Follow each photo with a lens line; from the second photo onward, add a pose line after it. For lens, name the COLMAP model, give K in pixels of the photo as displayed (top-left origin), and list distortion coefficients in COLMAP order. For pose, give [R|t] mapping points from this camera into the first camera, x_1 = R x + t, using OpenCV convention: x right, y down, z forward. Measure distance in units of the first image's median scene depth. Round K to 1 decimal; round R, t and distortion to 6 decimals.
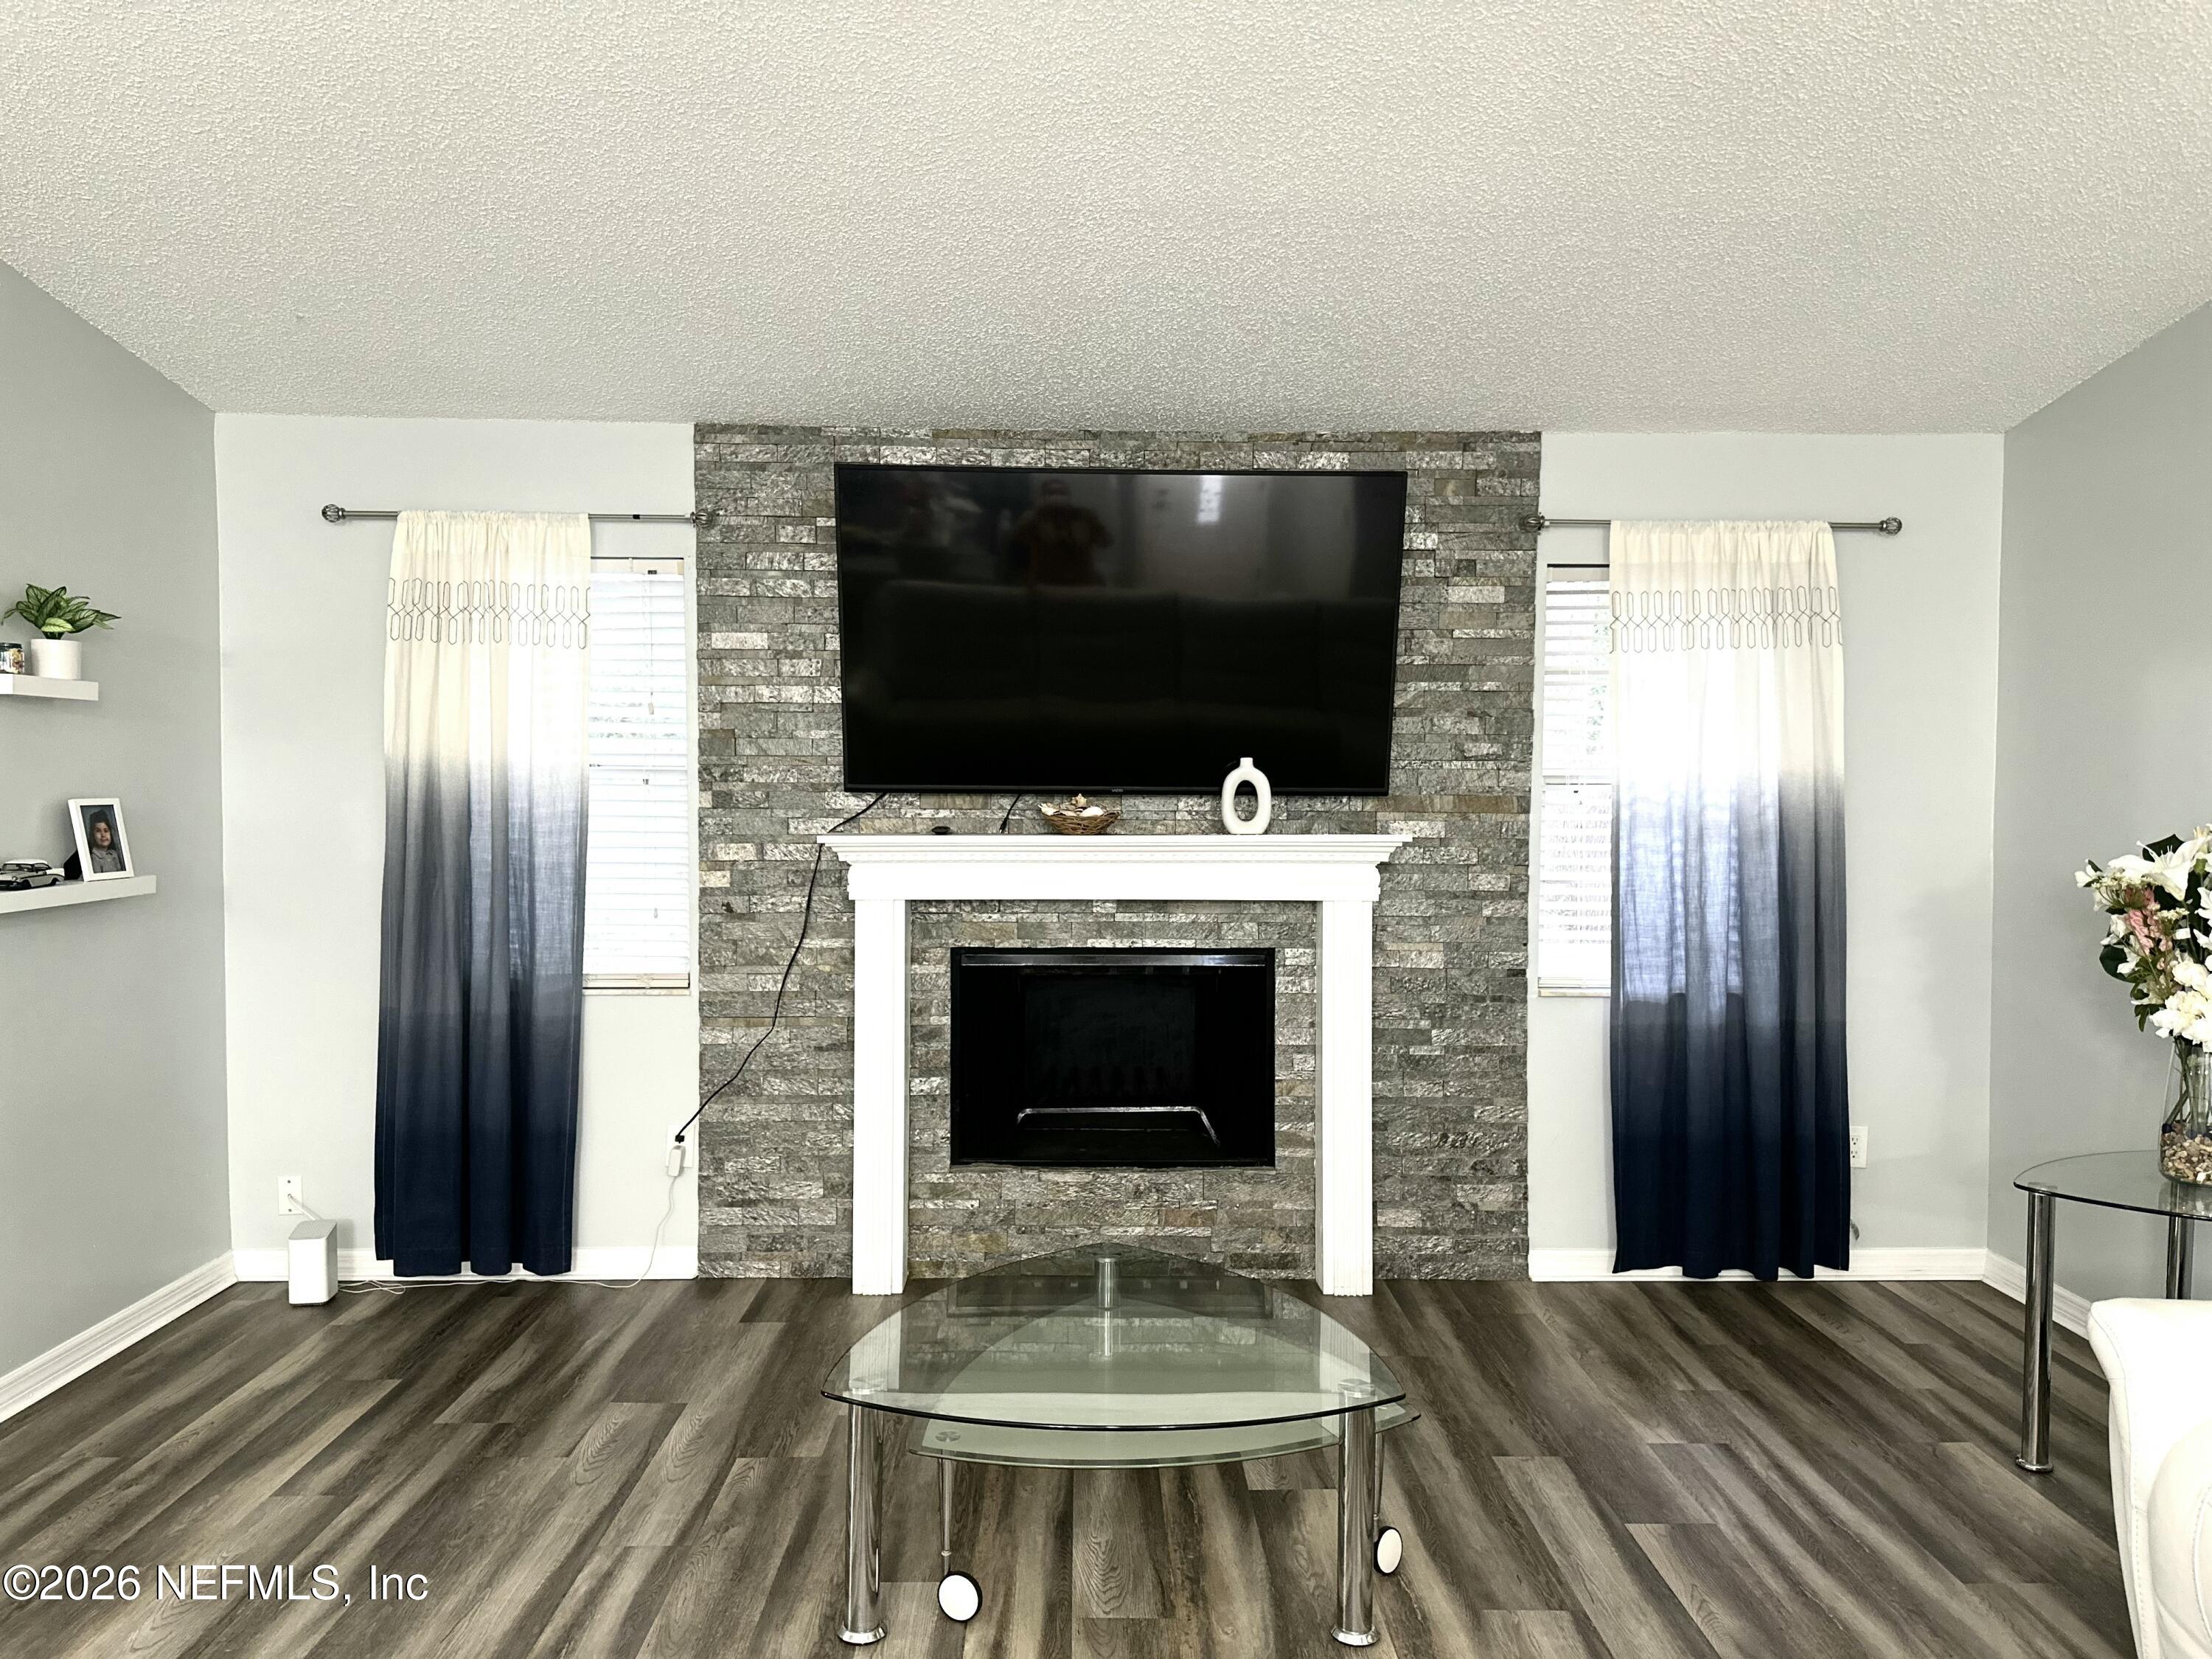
lens RADIAL K [[1547.0, 0, 1114.0], [0, 1547.0, 838.3], [0, 0, 1]] dist [0.067291, -0.083638]
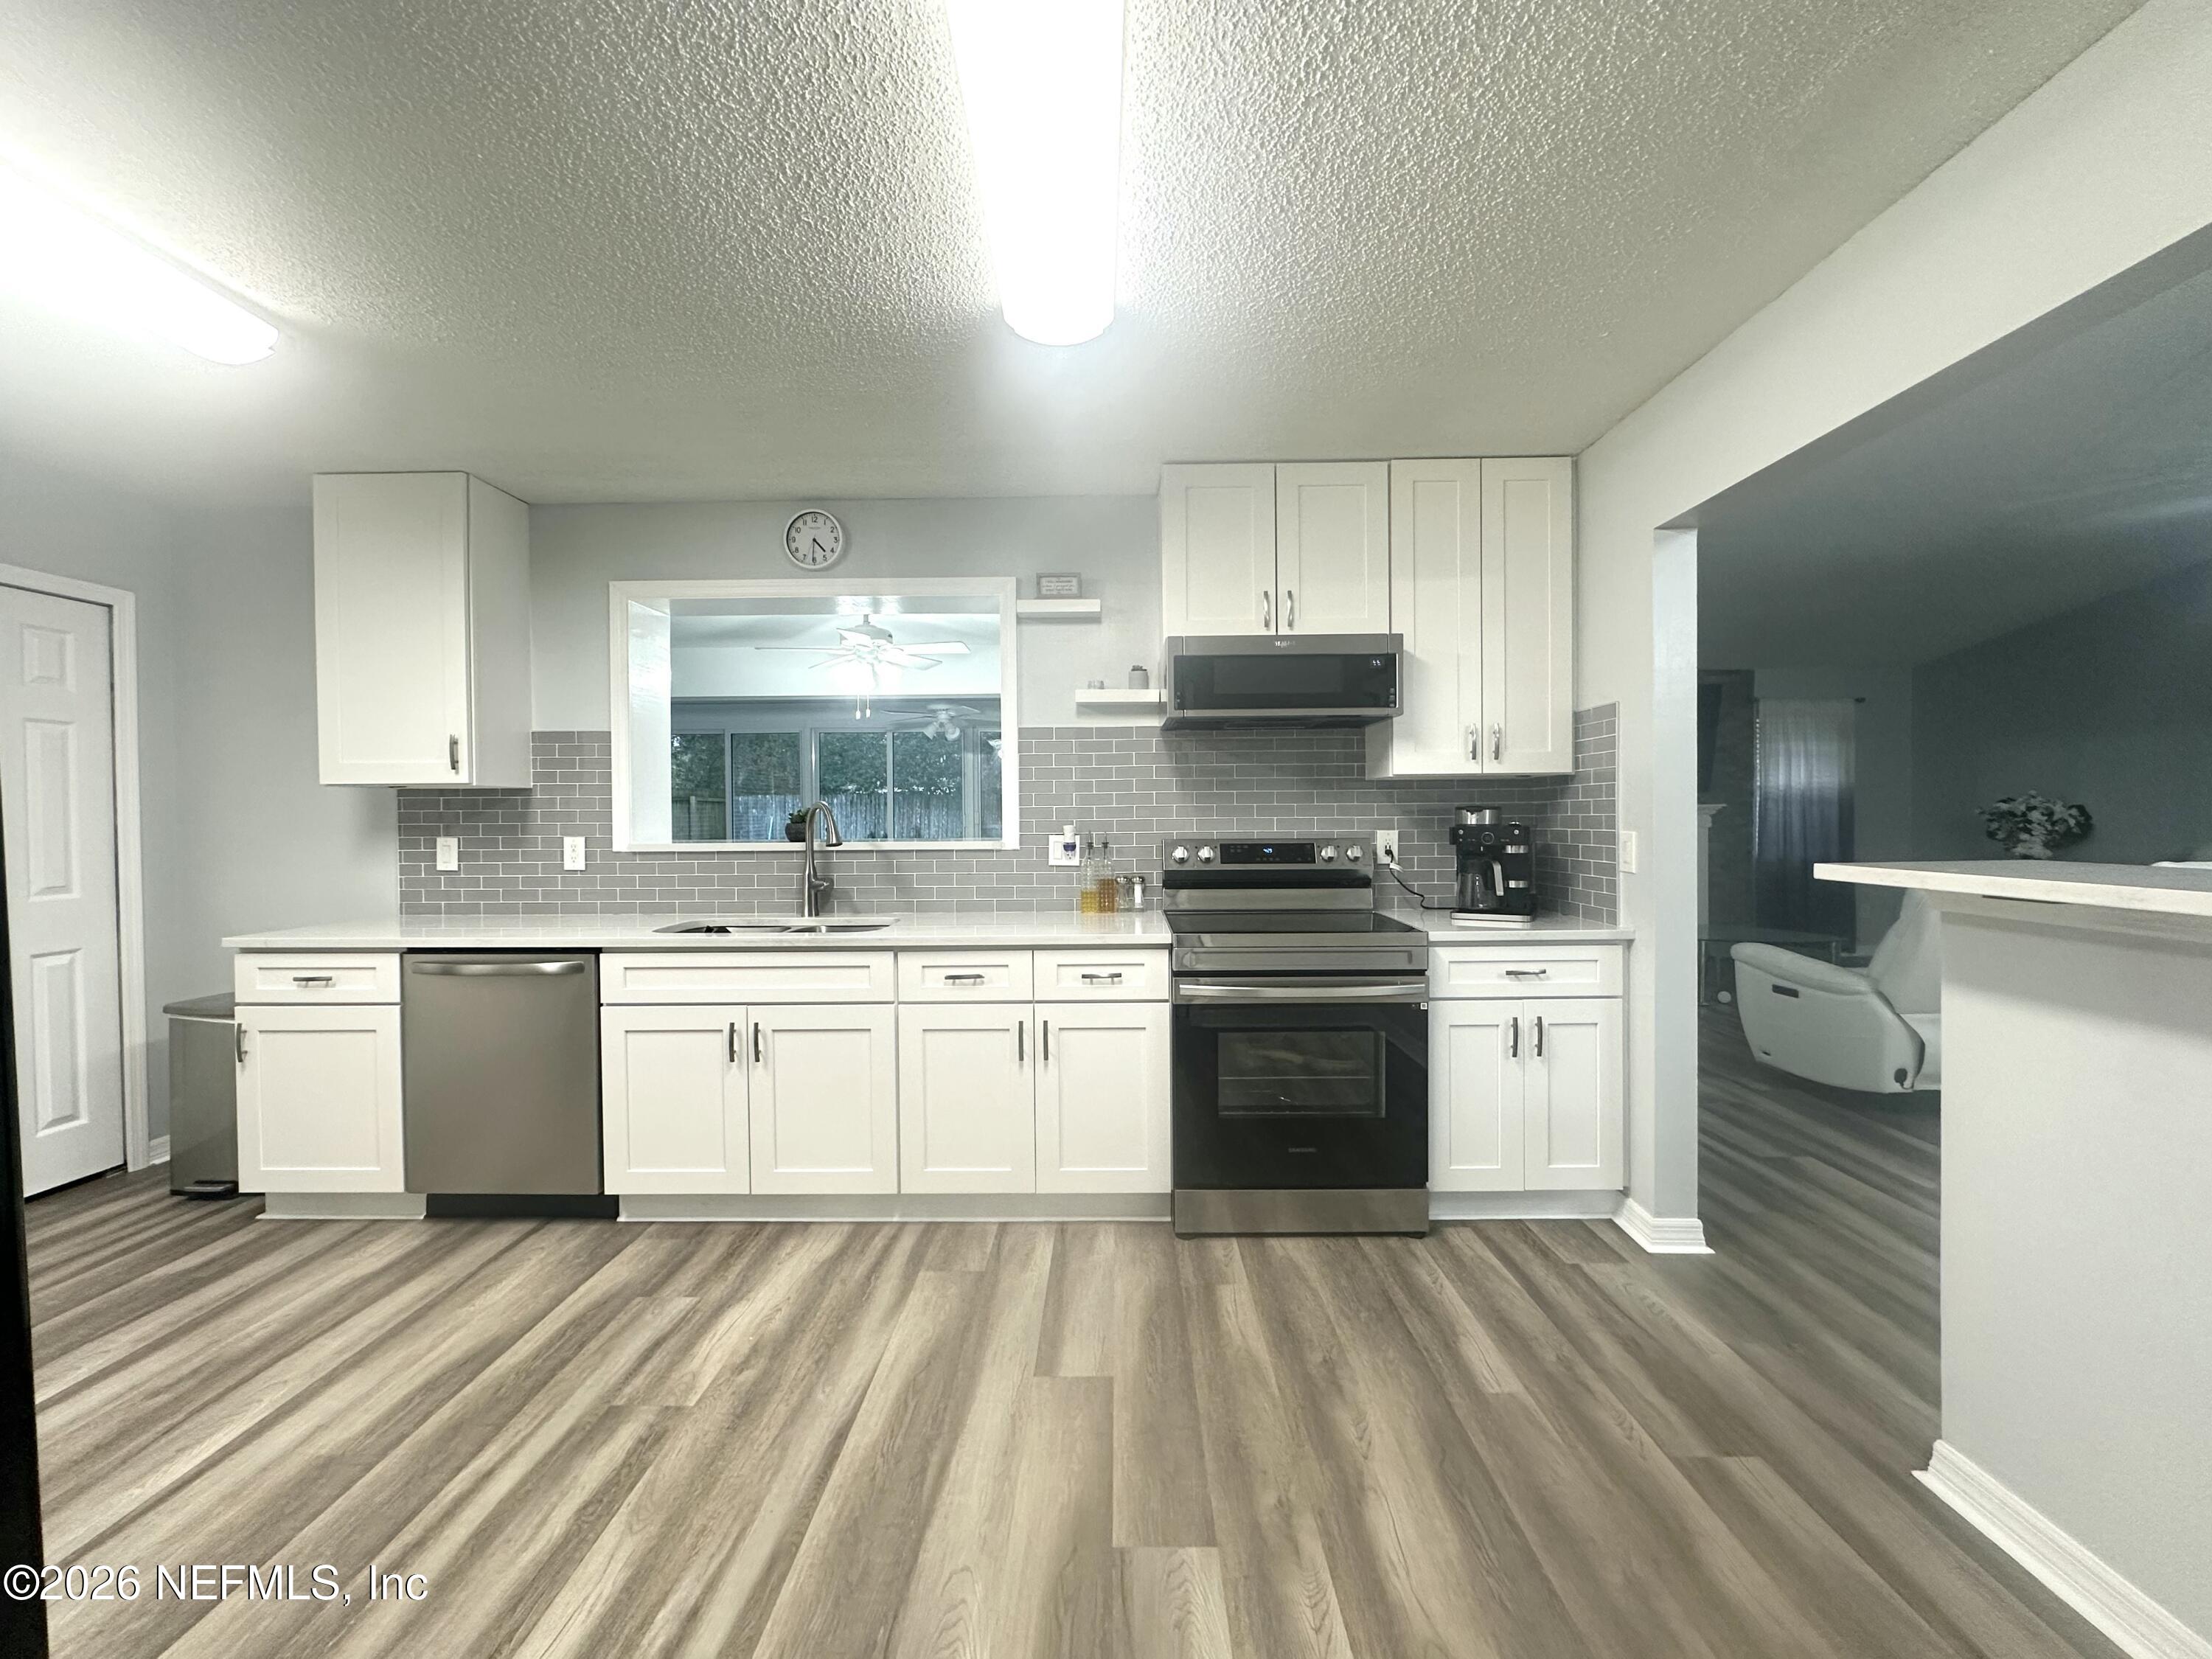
lens RADIAL K [[882.1, 0, 1107.2], [0, 882.1, 822.3], [0, 0, 1]] dist [-0.007650, 0.001493]
pose [[0.999275, -0.011451, -0.036296, -0.900660], [0.010374, 0.999505, -0.029717, 0.067646], [0.036618, 0.029319, 0.998899, -0.702014]]
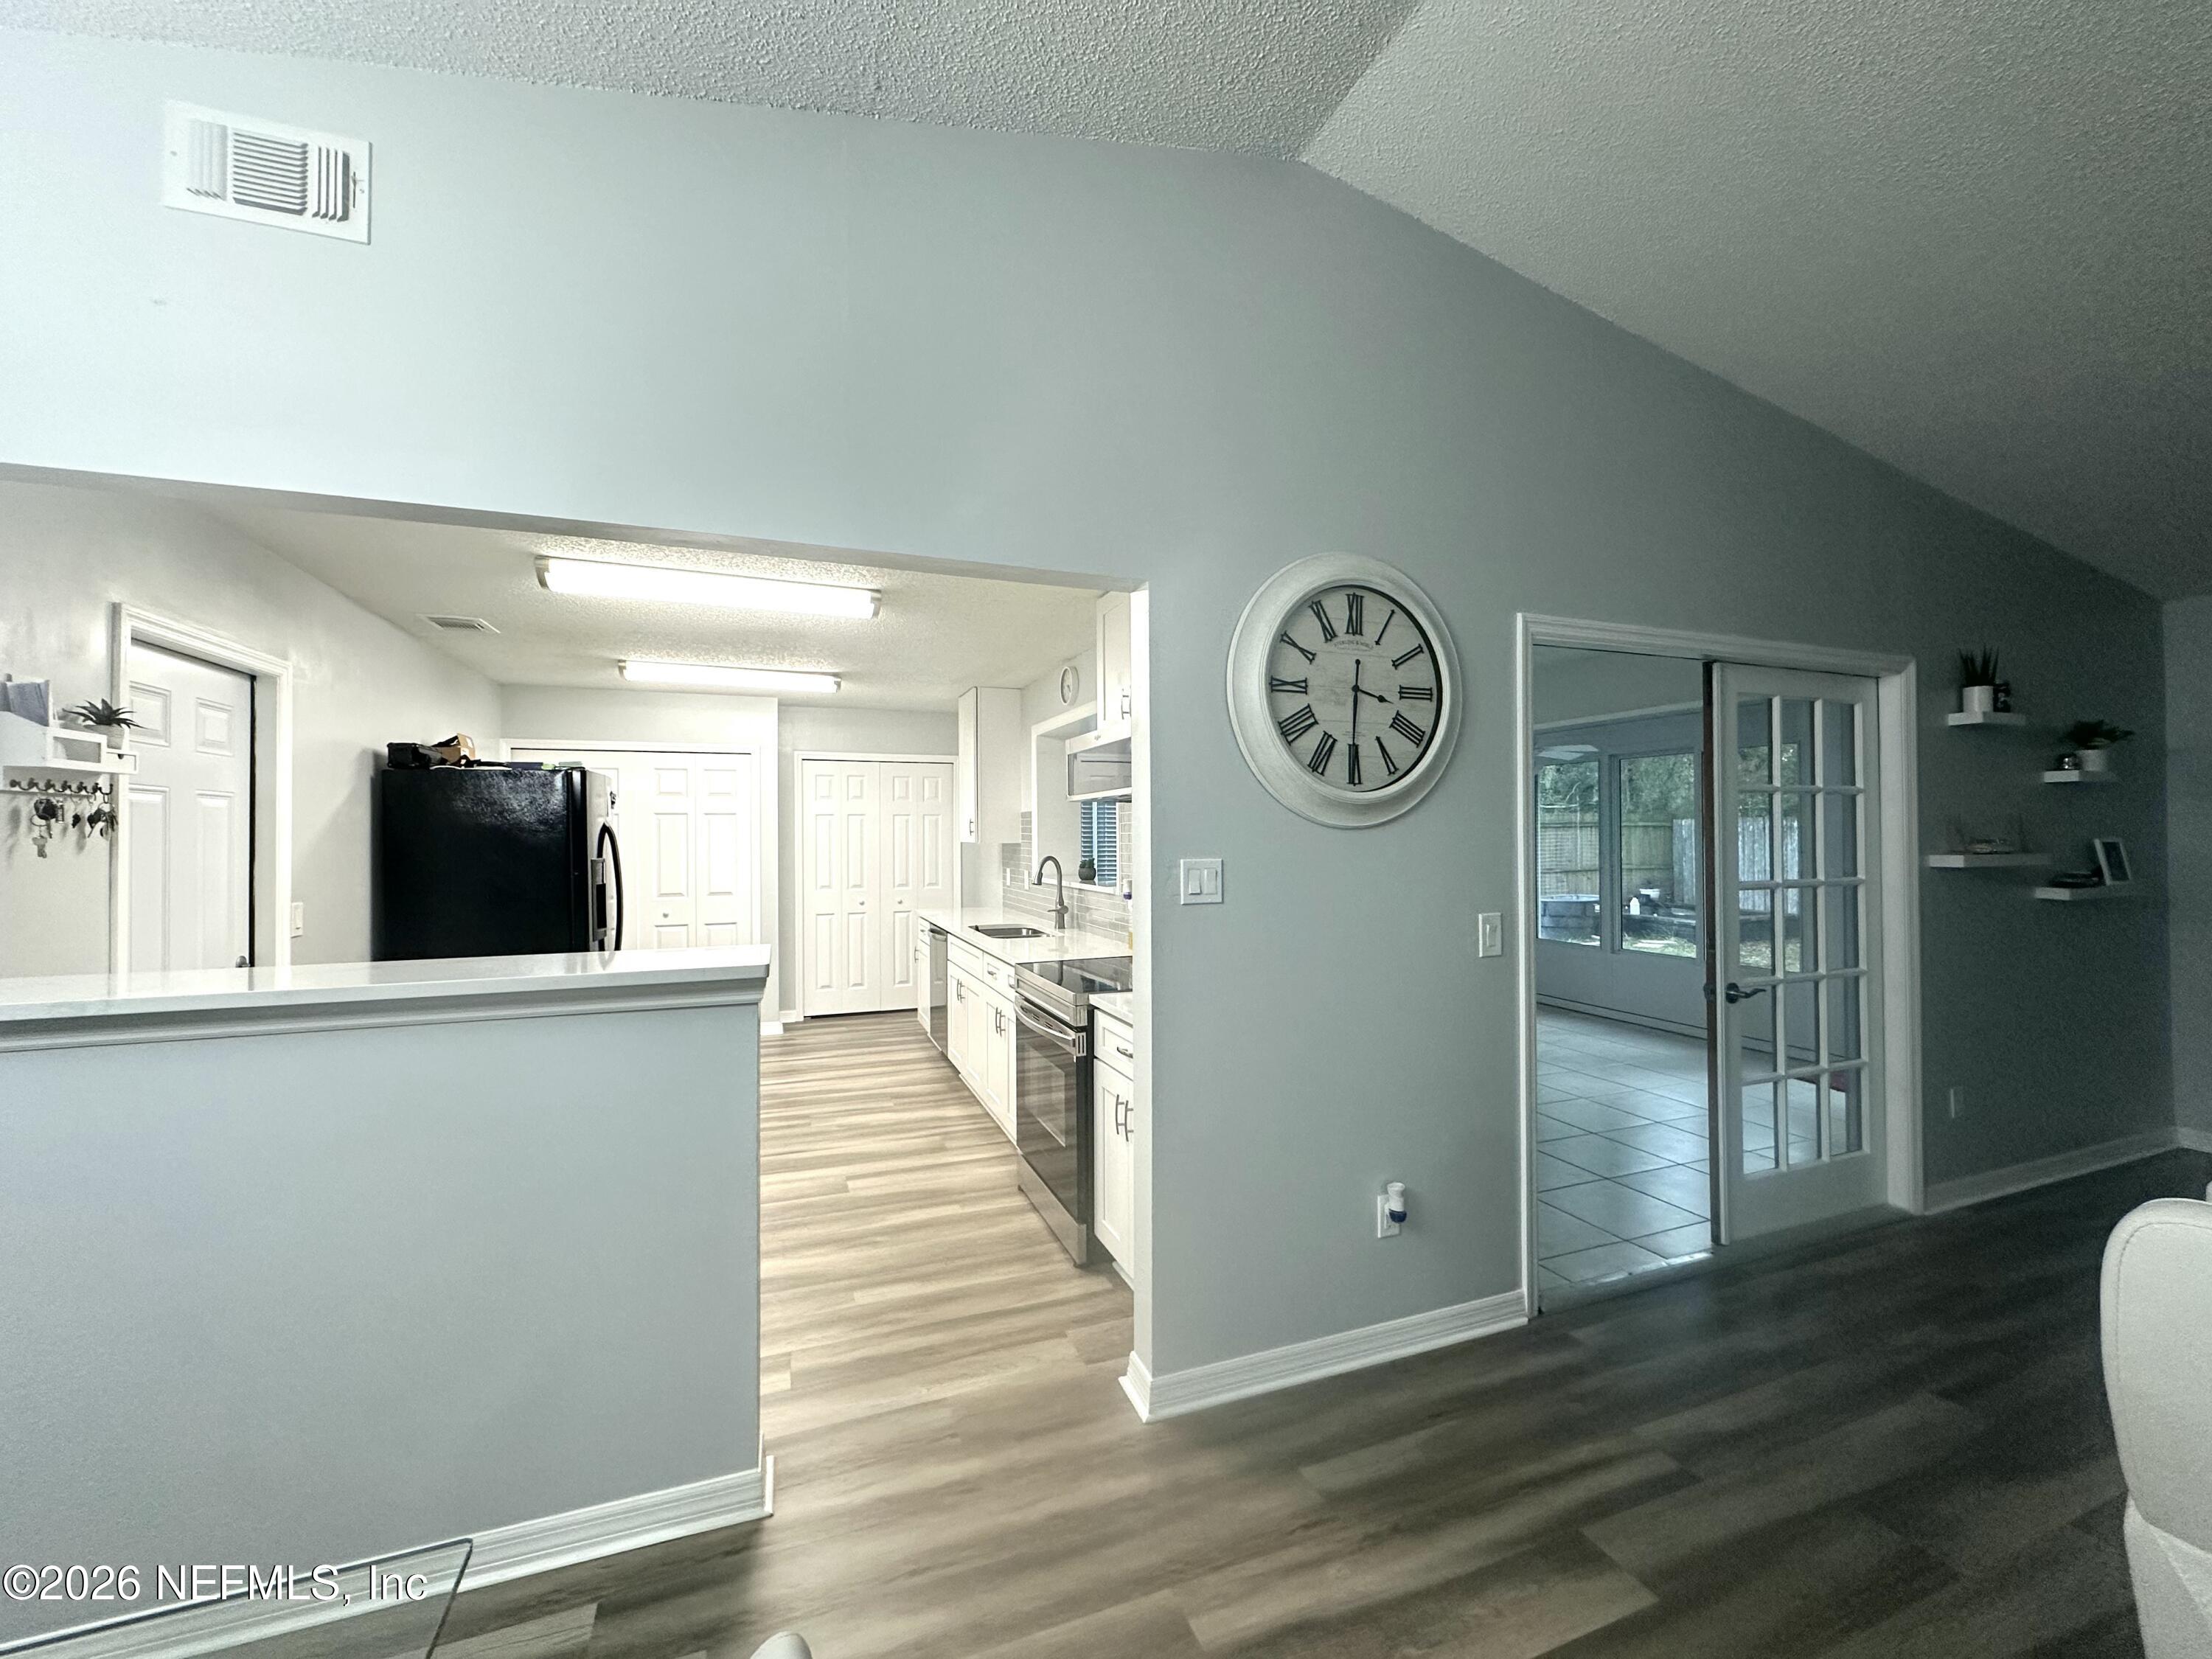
lens RADIAL K [[882.1, 0, 1109.0], [0, 882.1, 819.6], [0, 0, 1]] dist [-0.007650, 0.001493]
pose [[0.341656, -0.020735, -0.939596, -0.098350], [-0.030936, 0.998967, -0.033295, 0.017623], [0.939316, 0.040443, 0.340662, -0.322580]]
